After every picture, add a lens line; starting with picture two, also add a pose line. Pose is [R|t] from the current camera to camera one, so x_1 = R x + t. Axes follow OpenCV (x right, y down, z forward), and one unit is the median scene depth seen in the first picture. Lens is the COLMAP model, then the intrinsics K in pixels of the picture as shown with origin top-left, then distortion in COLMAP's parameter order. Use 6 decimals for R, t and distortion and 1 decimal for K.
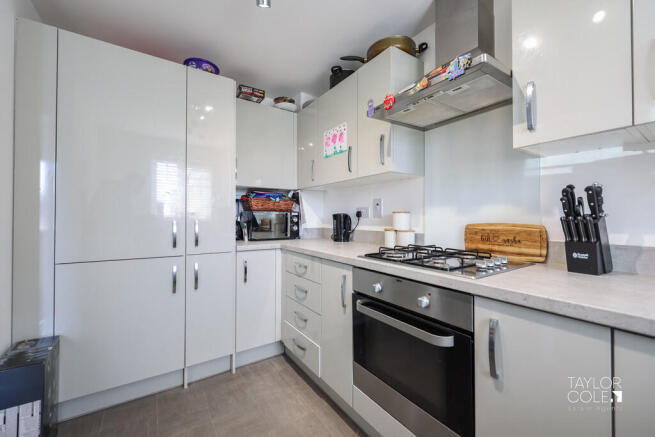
lens RADIAL K [[265.2, 0, 327.5], [0, 265.2, 217.2], [0, 0, 1]] dist [-0.000136, 0.000042]
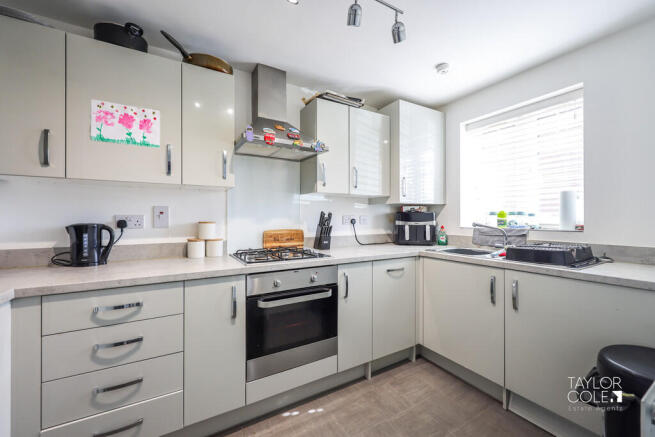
lens RADIAL K [[265.2, 0, 328.0], [0, 265.2, 217.6], [0, 0, 1]] dist [-0.000136, 0.000042]
pose [[0.042402, 0.000183, 0.999101, -0.697182], [-0.002104, 0.999998, -0.000094, -0.035453], [-0.999098, -0.002098, 0.042402, 0.442666]]
